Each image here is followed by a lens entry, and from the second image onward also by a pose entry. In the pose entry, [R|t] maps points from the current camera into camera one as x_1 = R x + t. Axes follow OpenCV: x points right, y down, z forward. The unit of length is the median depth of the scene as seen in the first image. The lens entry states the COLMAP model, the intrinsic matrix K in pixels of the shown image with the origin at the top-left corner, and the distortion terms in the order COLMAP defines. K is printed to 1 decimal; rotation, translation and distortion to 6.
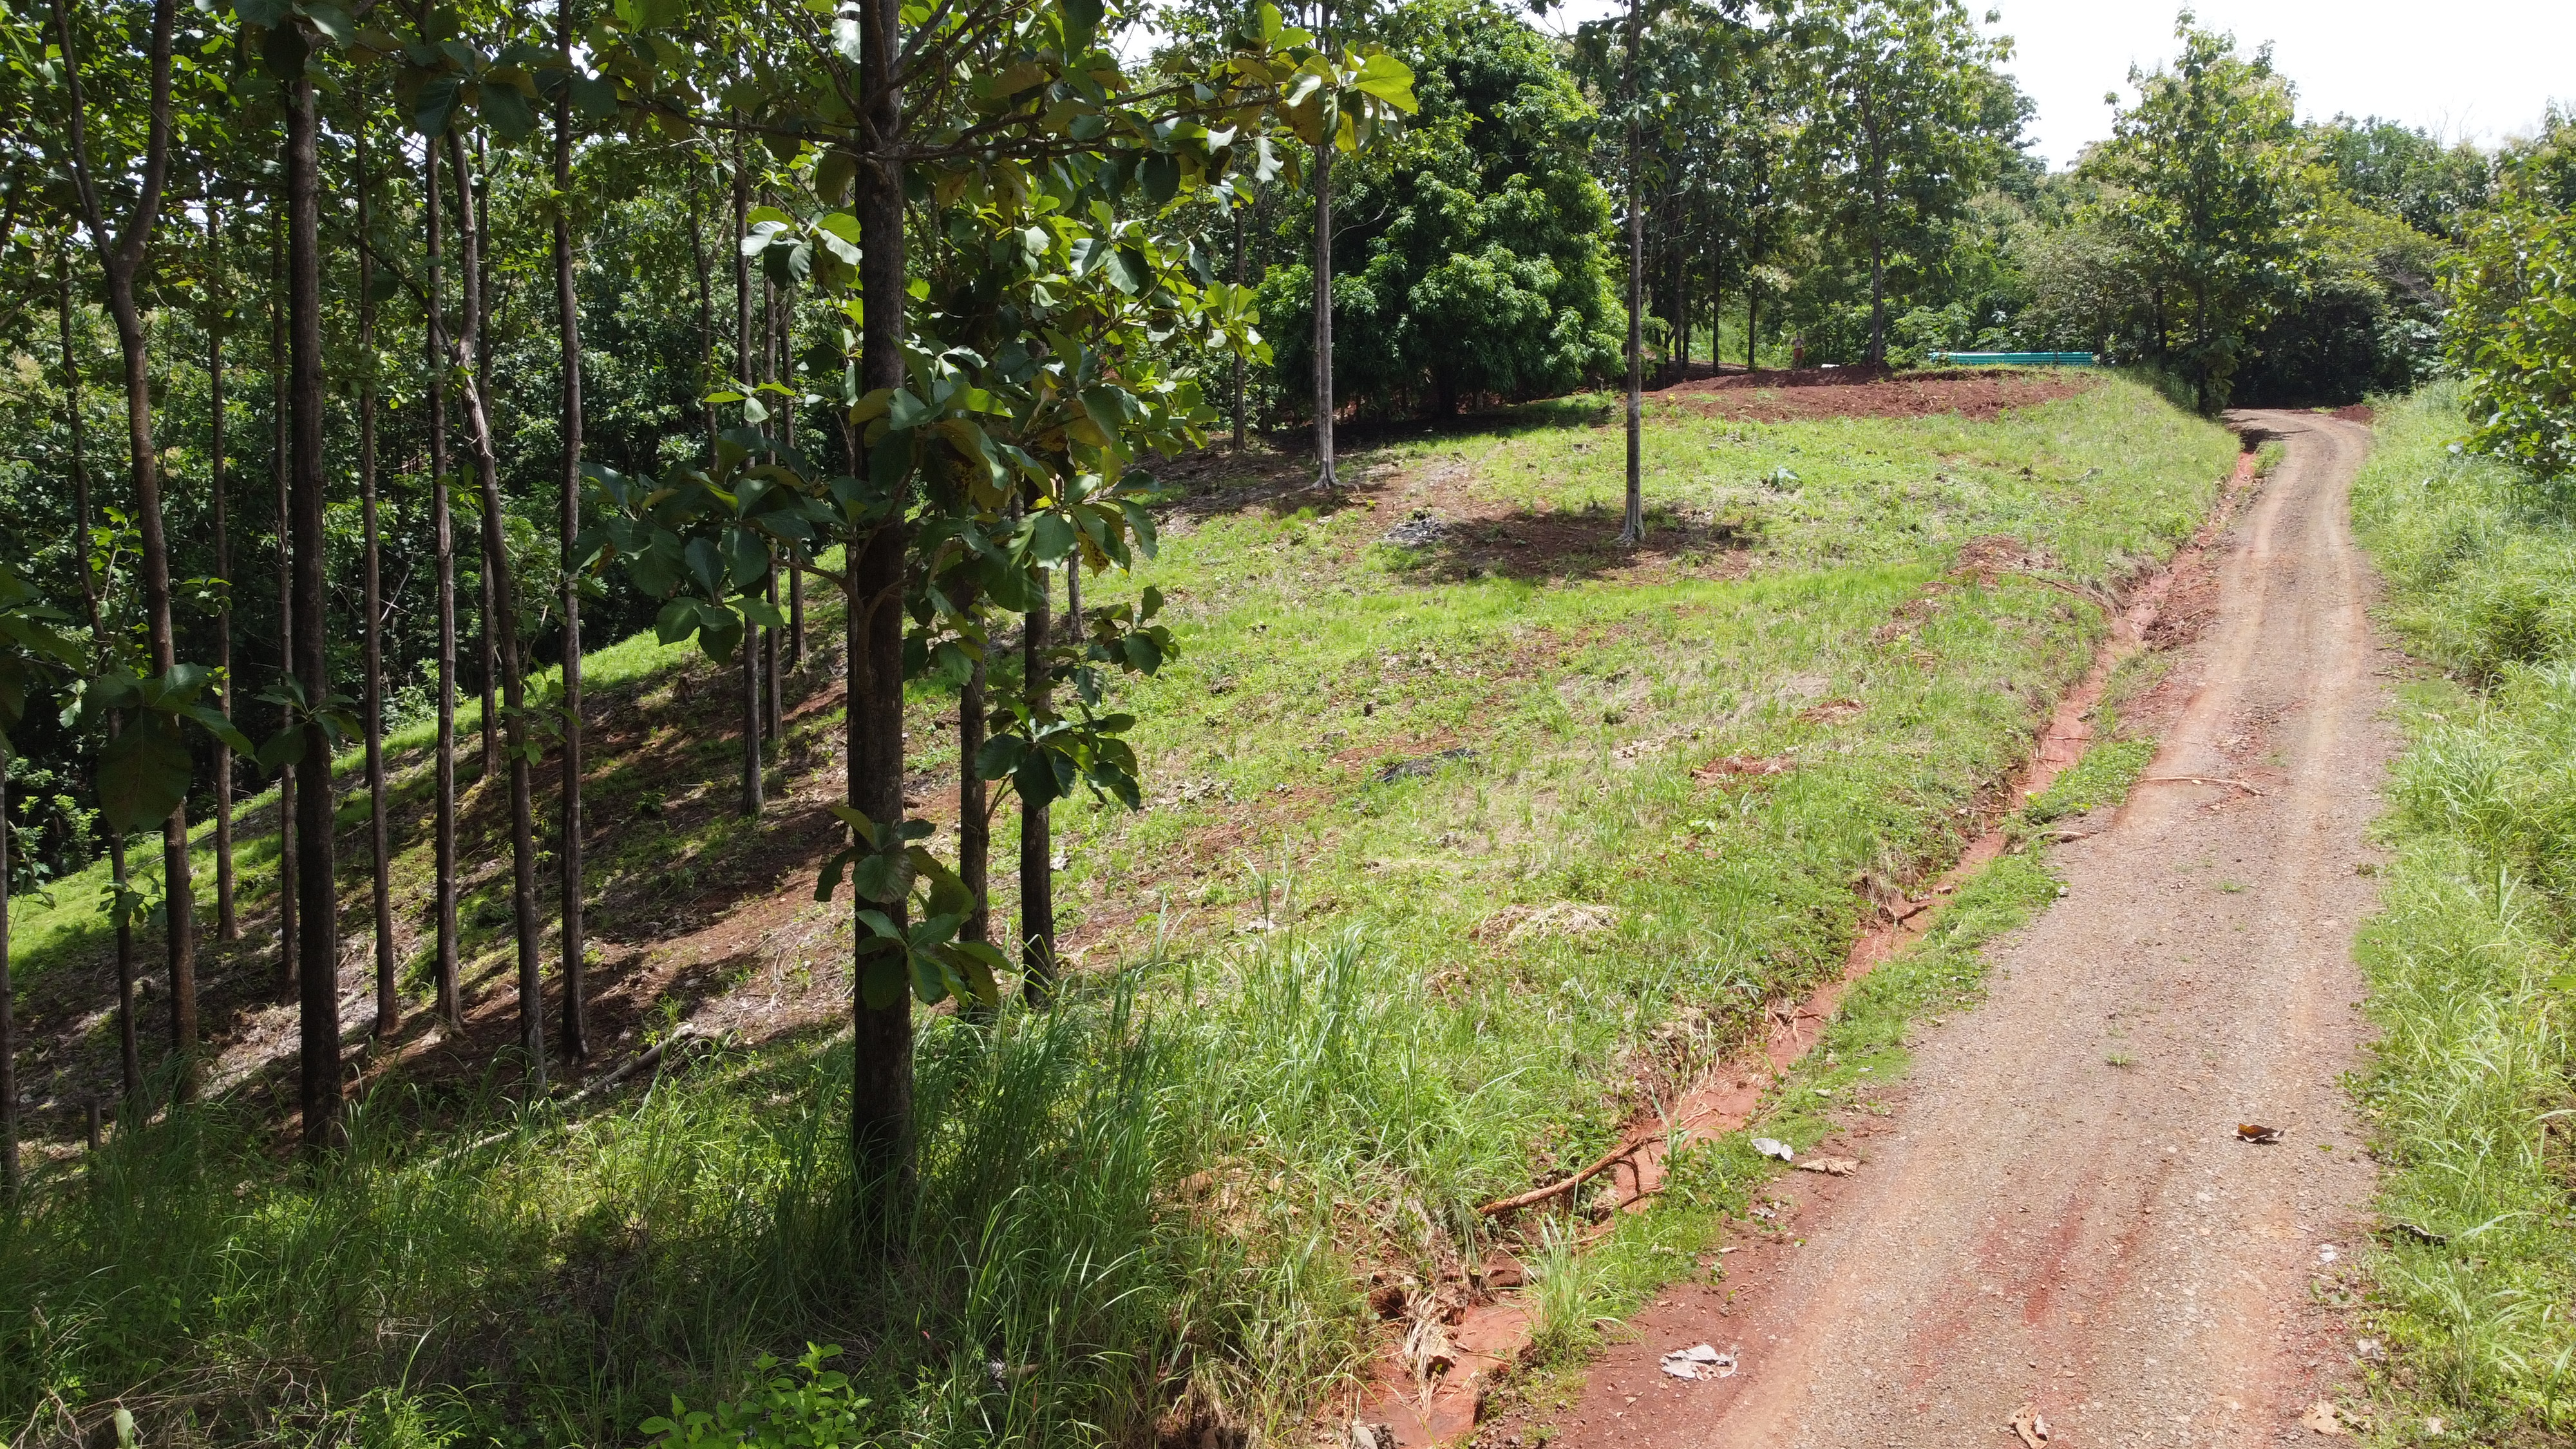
lens RADIAL K [[1982.9, 0, 1283.5], [0, 1982.9, 732.4], [0, 0, 1]] dist [-0.014354, 0.006333]
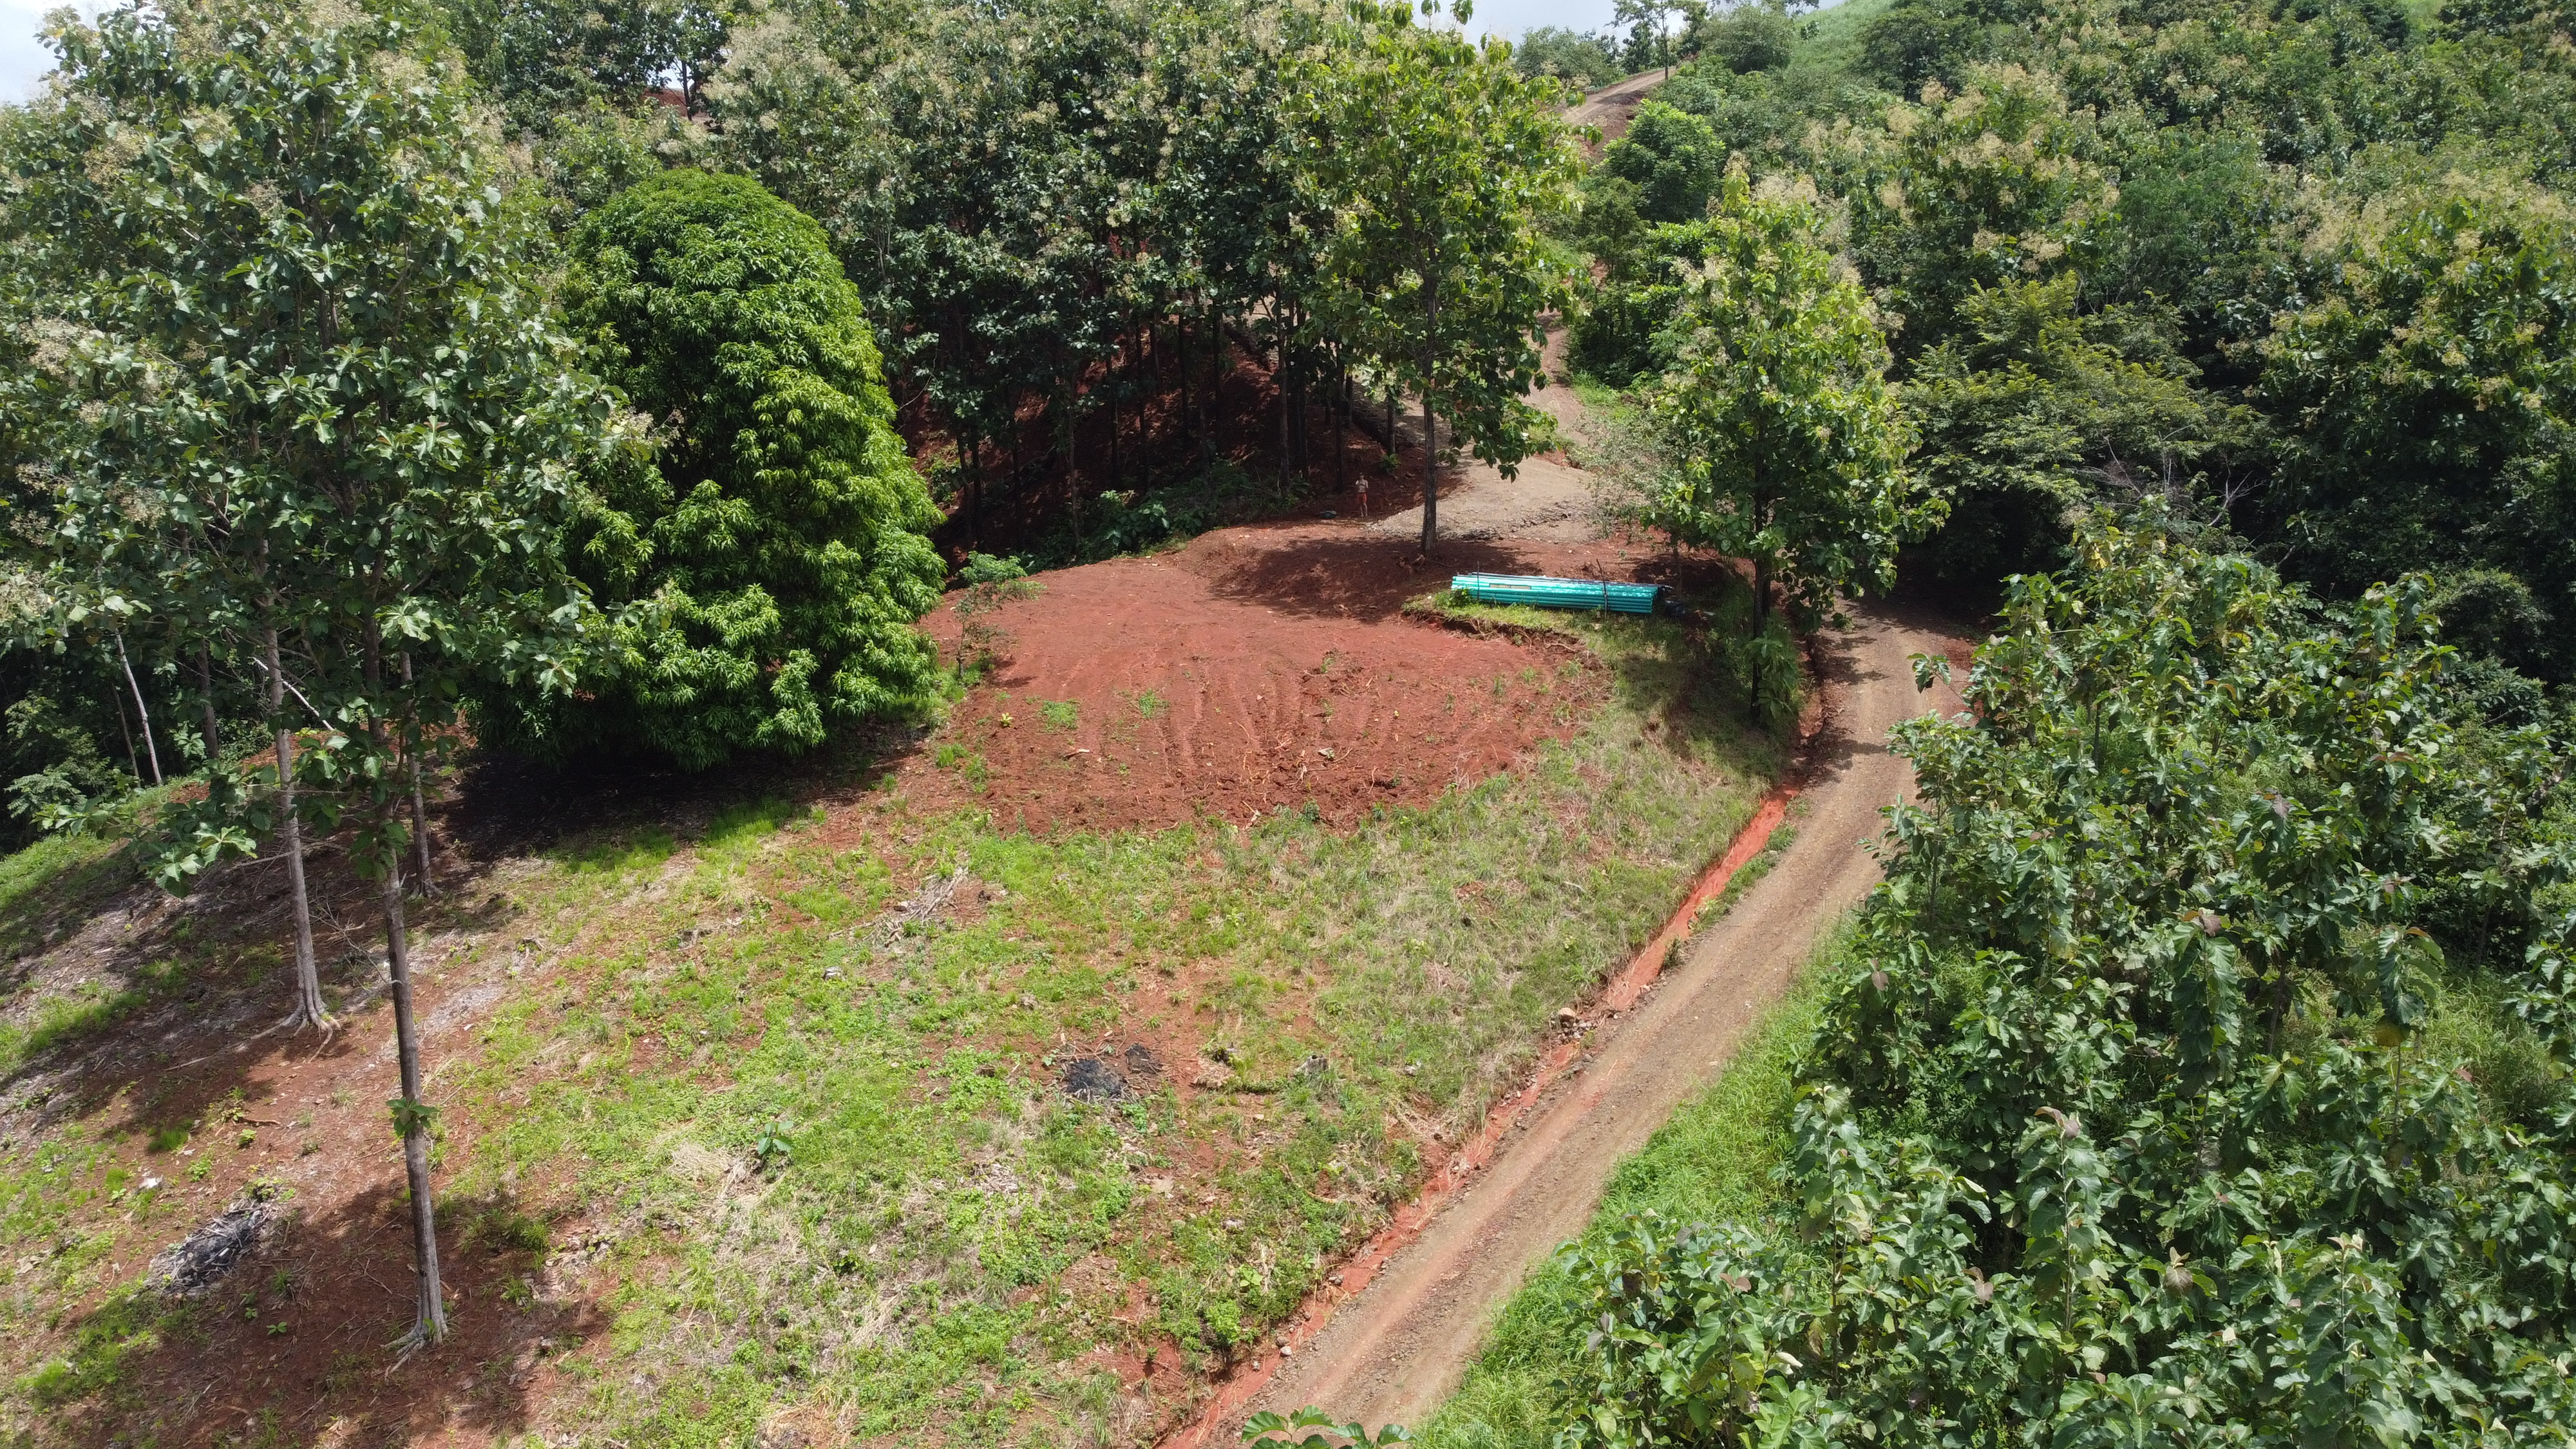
lens RADIAL K [[1982.9, 0, 1288.4], [0, 1982.9, 724.7], [0, 0, 1]] dist [-0.014354, 0.006333]
pose [[0.997268, 0.016649, -0.071966, 0.375932], [-0.005227, 0.987731, 0.156077, -0.300516], [0.073682, -0.155275, 0.985120, 0.274757]]
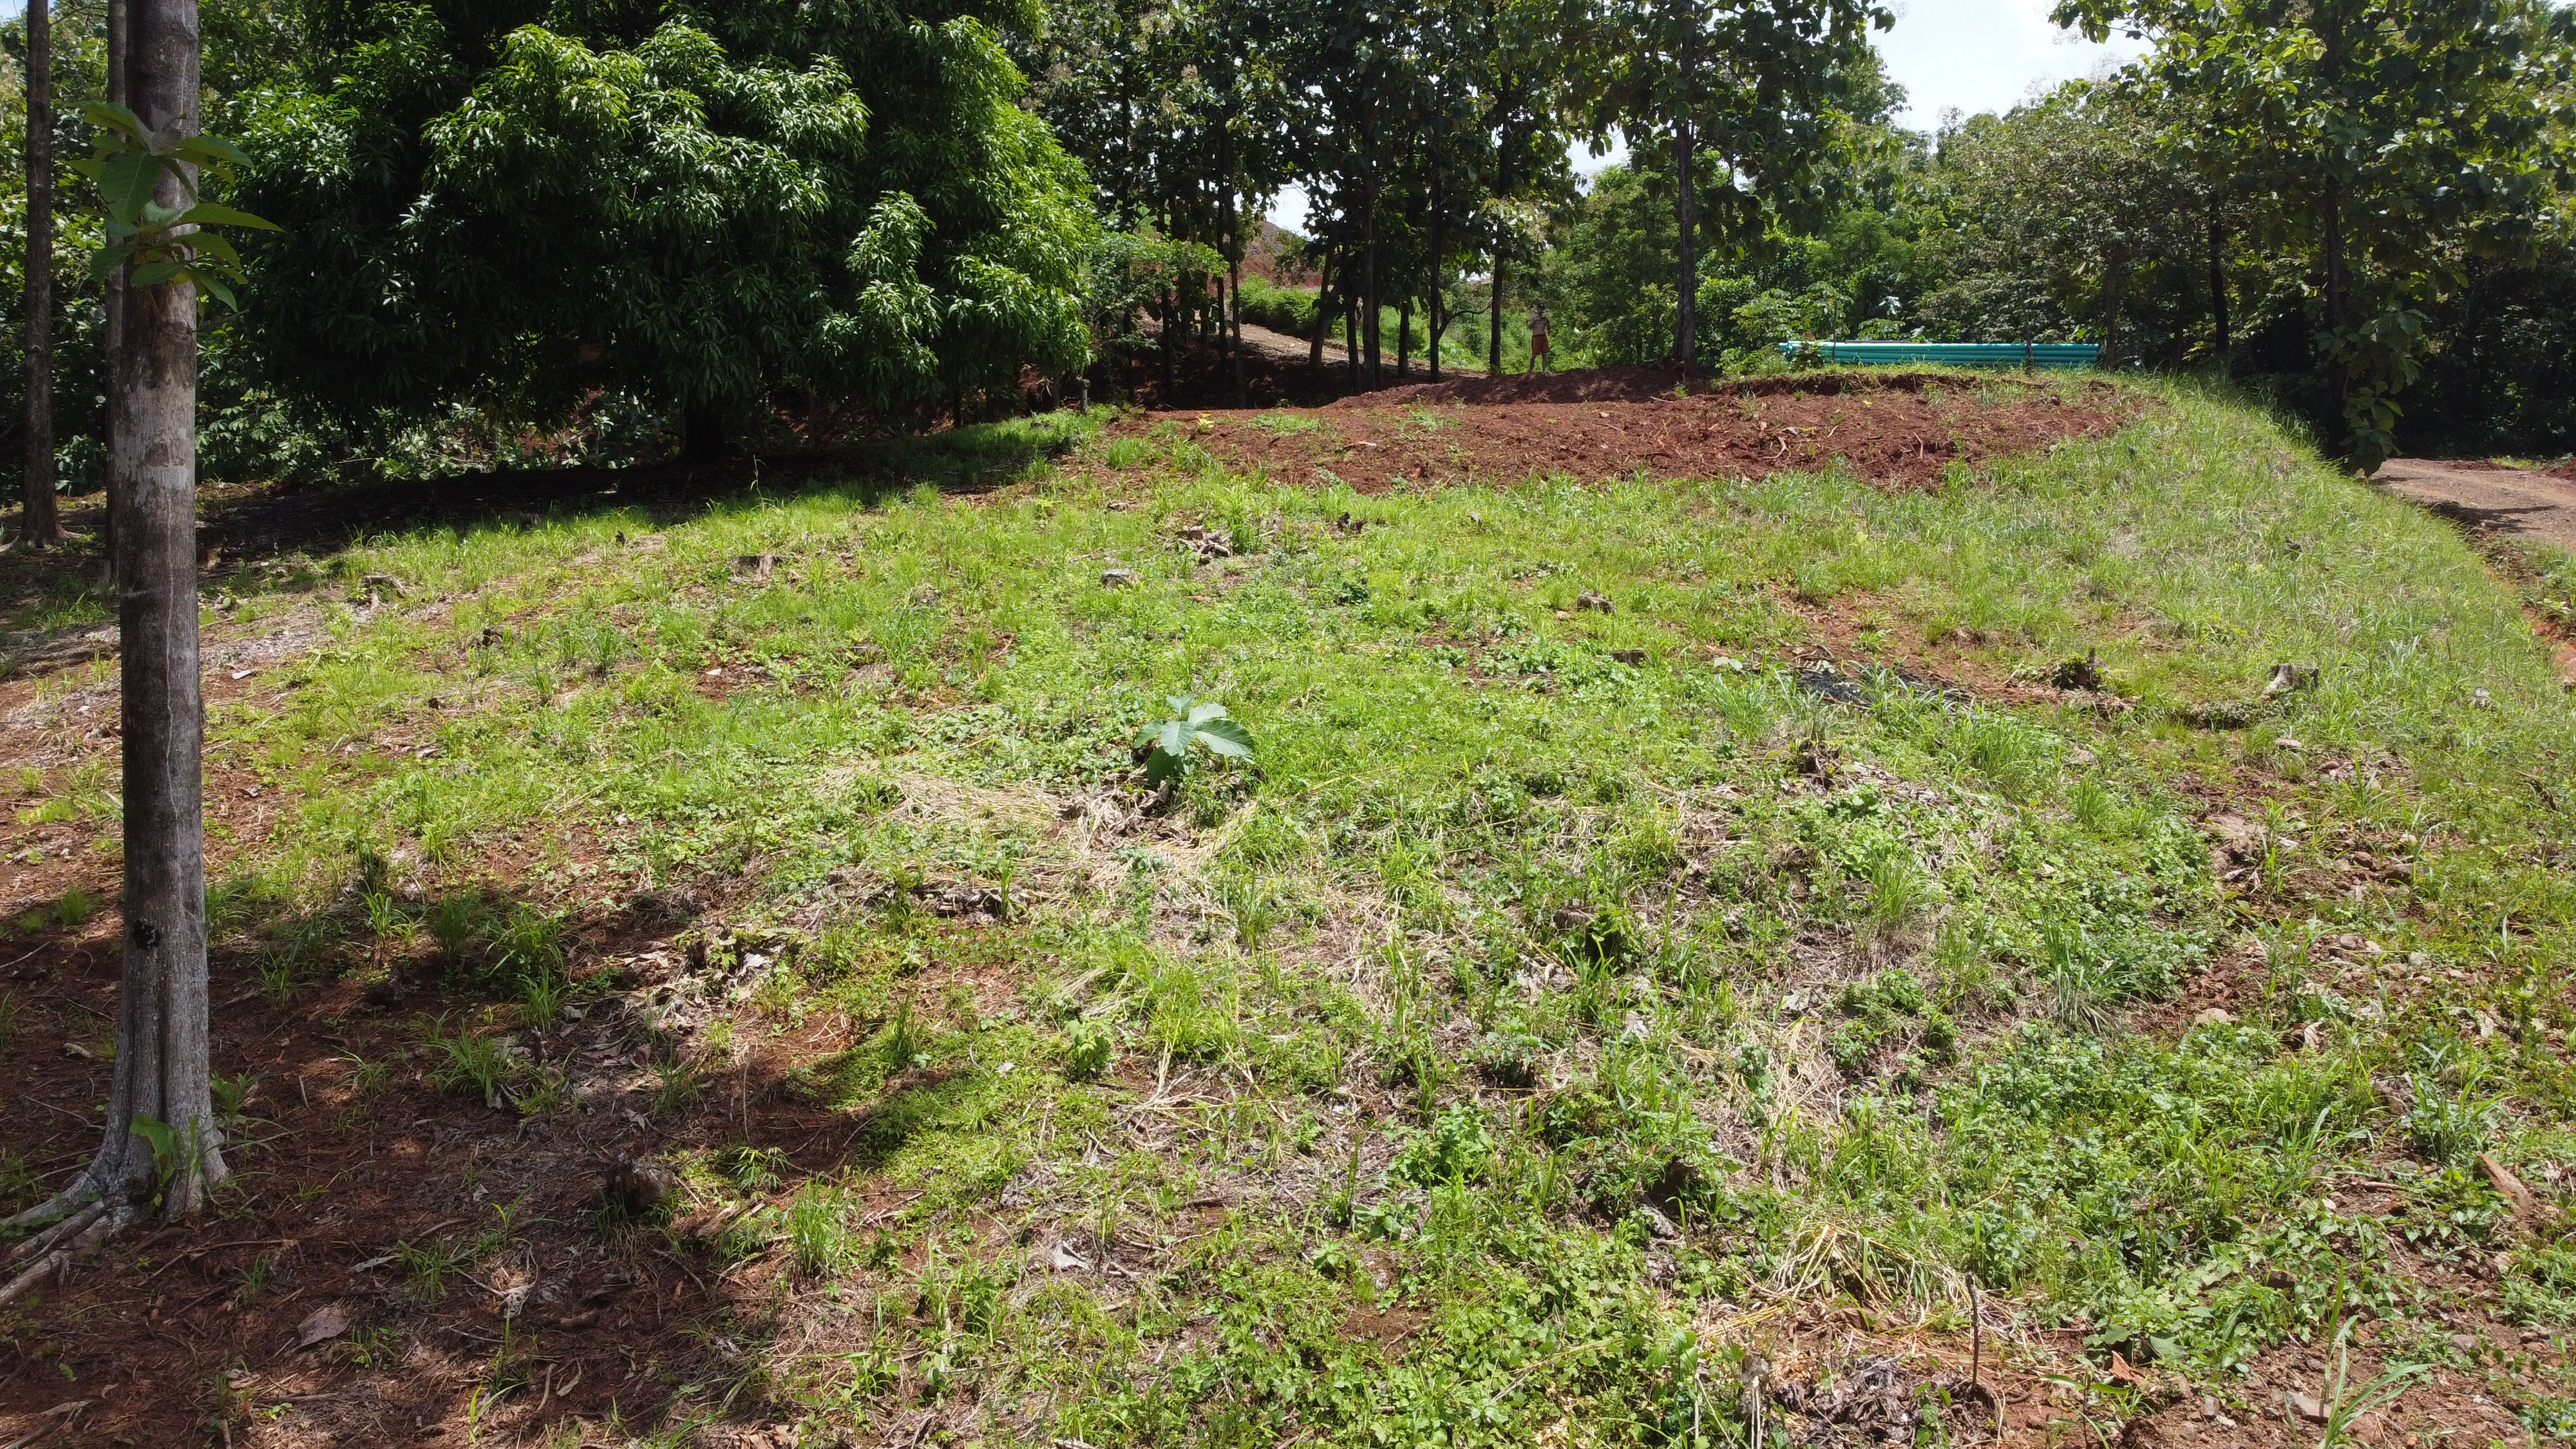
lens RADIAL K [[1982.9, 0, 1290.4], [0, 1982.9, 712.8], [0, 0, 1]] dist [-0.014354, 0.006333]
pose [[0.997617, 0.005423, 0.068784, 0.193891], [-0.004149, 0.999817, -0.018656, -0.100814], [-0.068873, 0.018326, 0.997457, 0.587698]]
